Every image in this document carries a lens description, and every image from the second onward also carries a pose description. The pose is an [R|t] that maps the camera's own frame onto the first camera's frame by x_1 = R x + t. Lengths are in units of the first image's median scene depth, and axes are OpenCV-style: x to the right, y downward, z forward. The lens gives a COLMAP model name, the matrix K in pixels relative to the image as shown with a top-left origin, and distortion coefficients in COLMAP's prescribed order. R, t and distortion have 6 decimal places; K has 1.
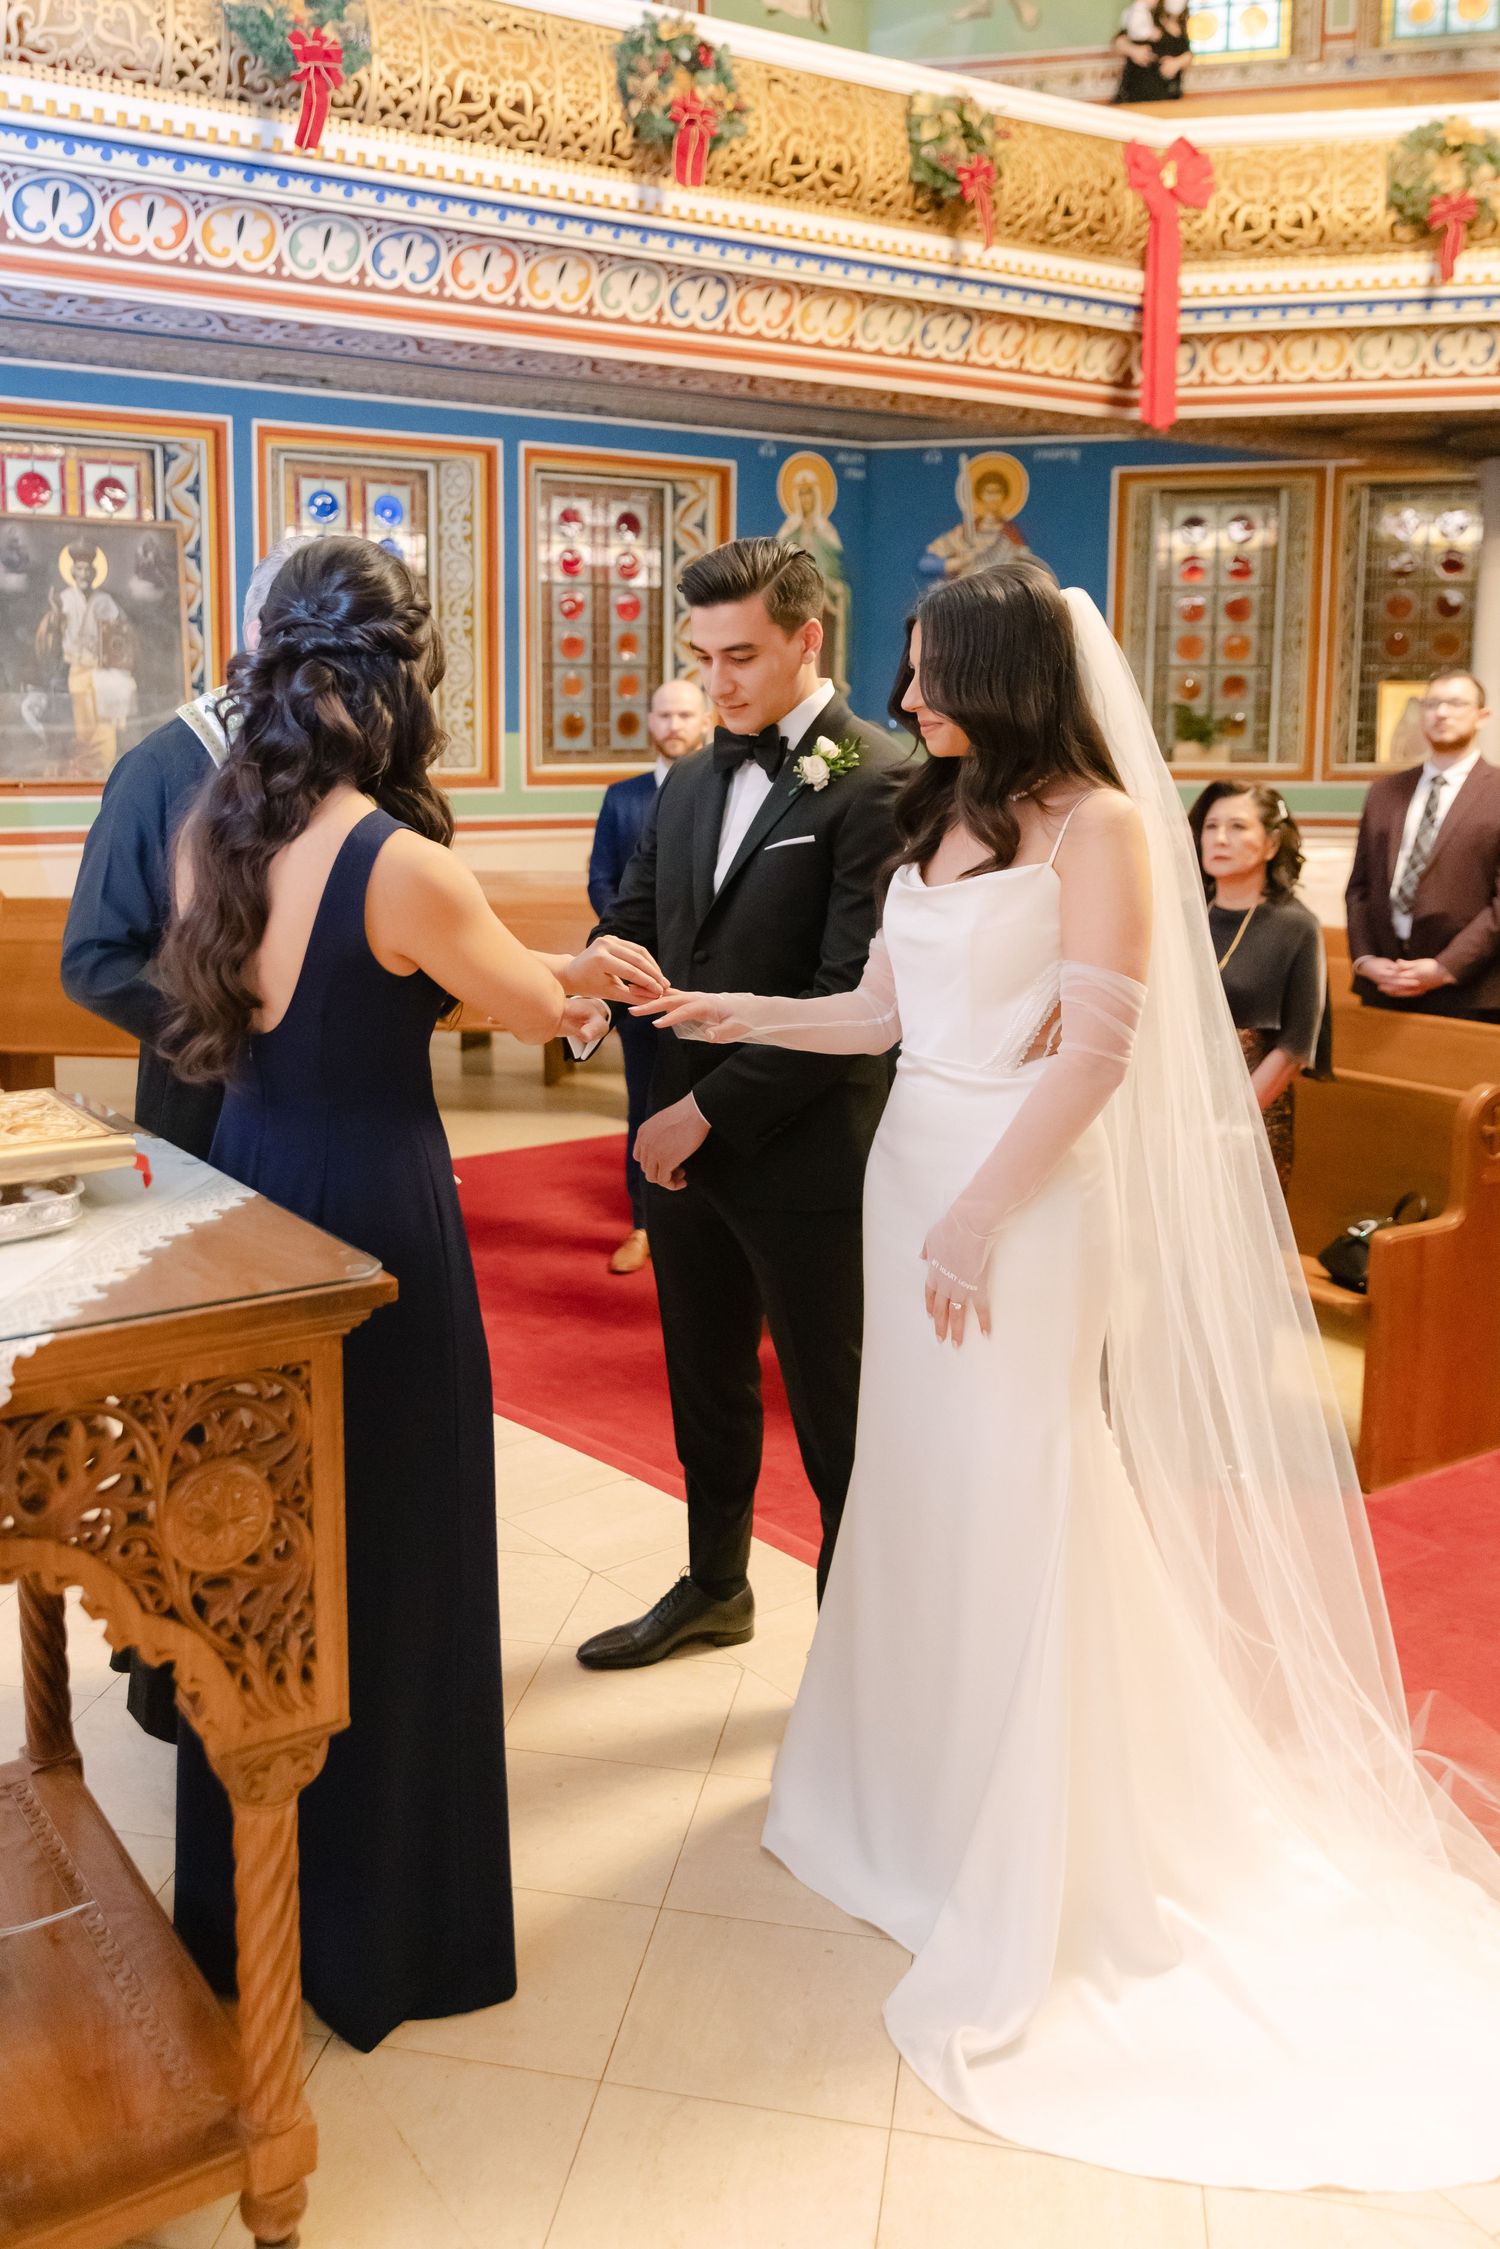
lens RADIAL K [[1890.5, 0, 618.8], [0, 1890.5, 964.0], [0, 0, 1]] dist [-0.011842, 0.012167]
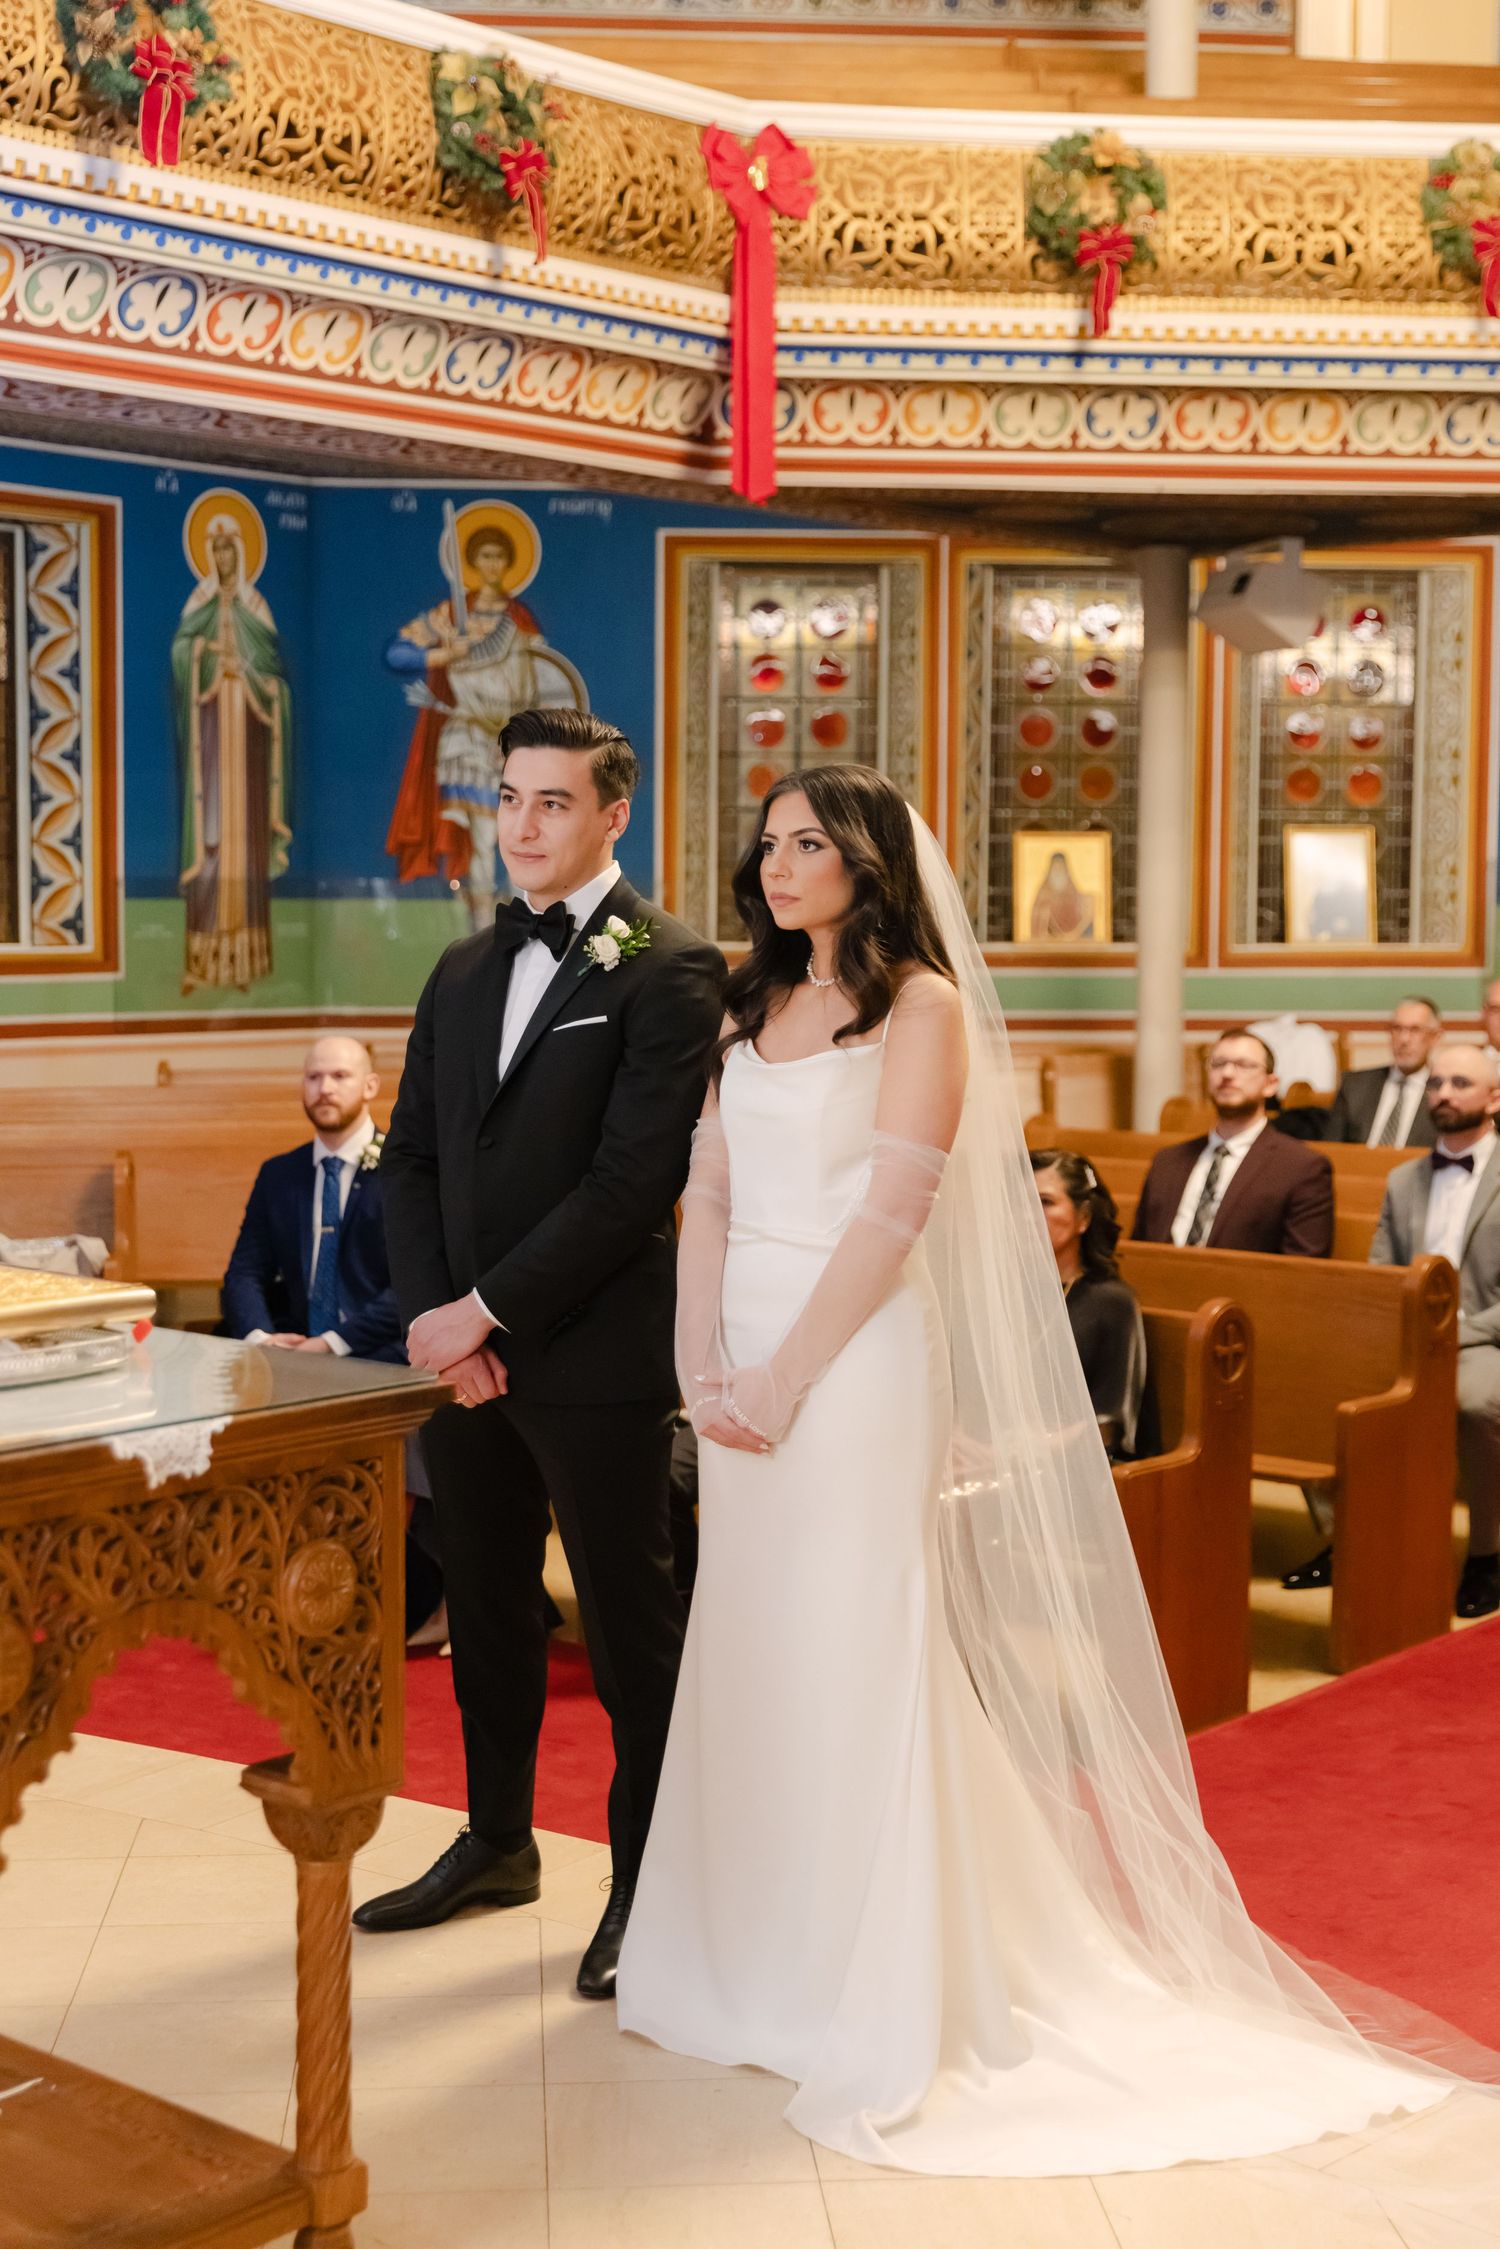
lens RADIAL K [[2987.1, 0, 744.1], [0, 2987.1, 1119.6], [0, 0, 1]] dist [0.002153, 0.000000]
pose [[0.955172, -0.017723, 0.295520, -0.073541], [0.031466, 0.998630, -0.041814, 0.012996], [-0.294374, 0.049239, 0.954421, -0.124744]]
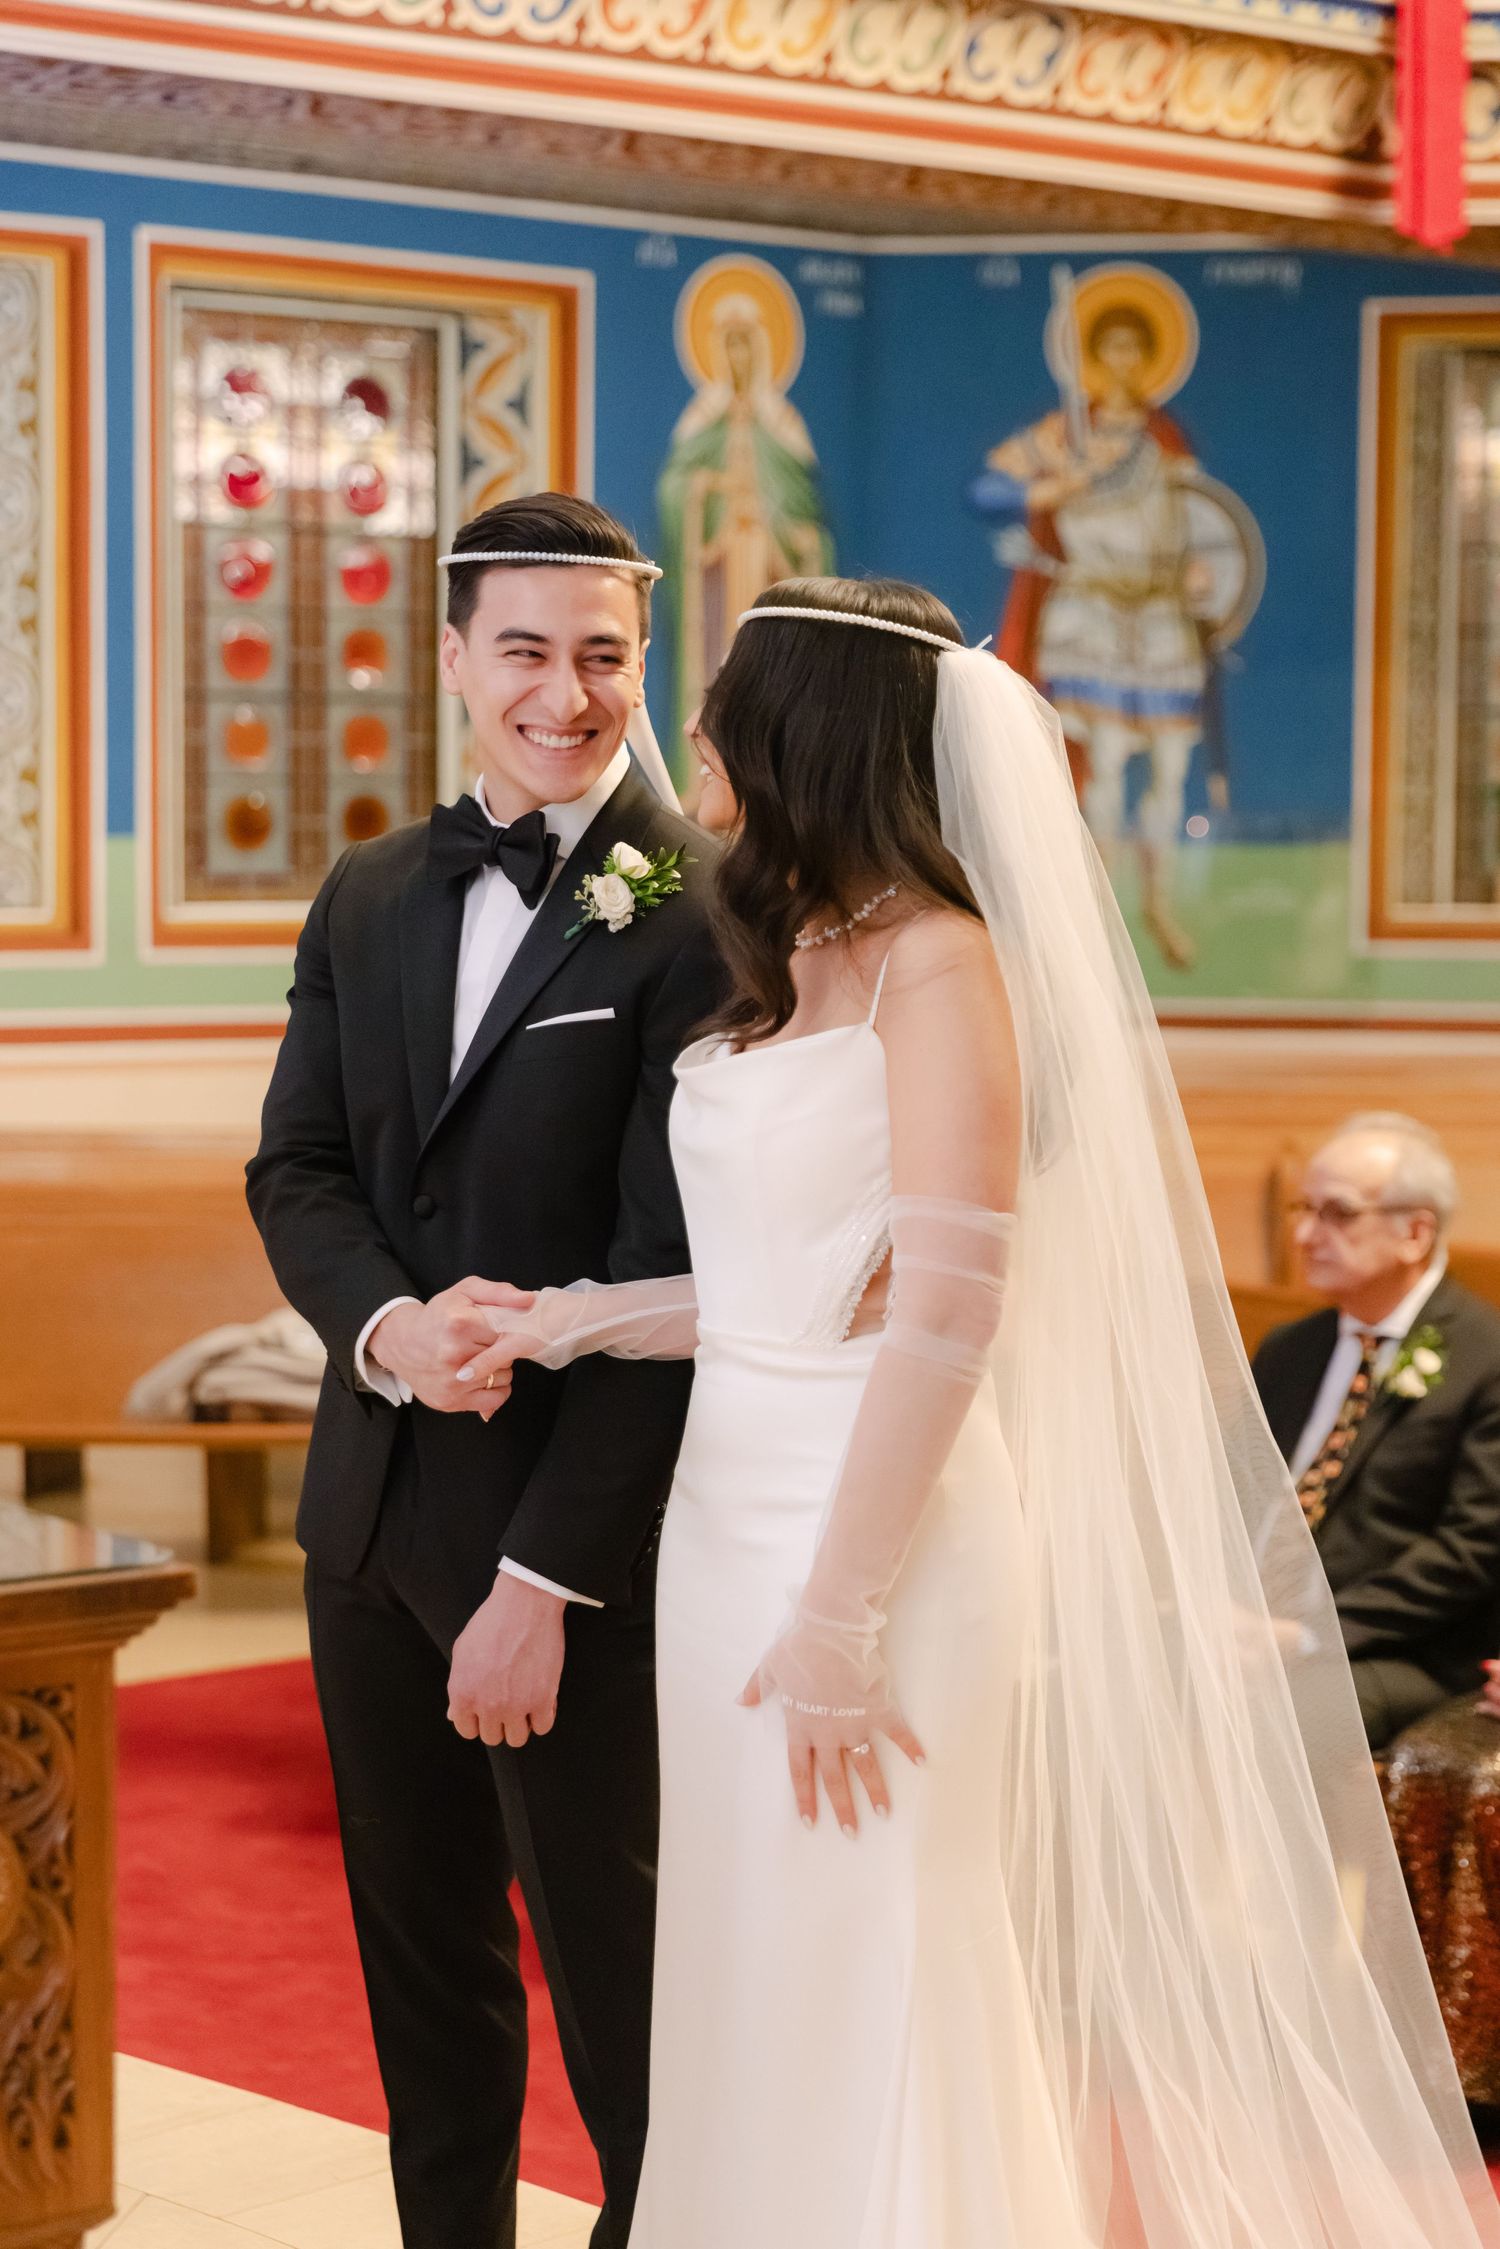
lens RADIAL K [[4246.7, 0, 762.0], [0, 4246.7, 1121.2], [0, 0, 1]] dist [0.036682, 0.000000]
pose [[0.994630, -0.000269, 0.103490, -0.010406], [0.006042, 0.998442, -0.055468, 0.012757], [-0.103313, 0.055795, 0.993083, -0.100262]]
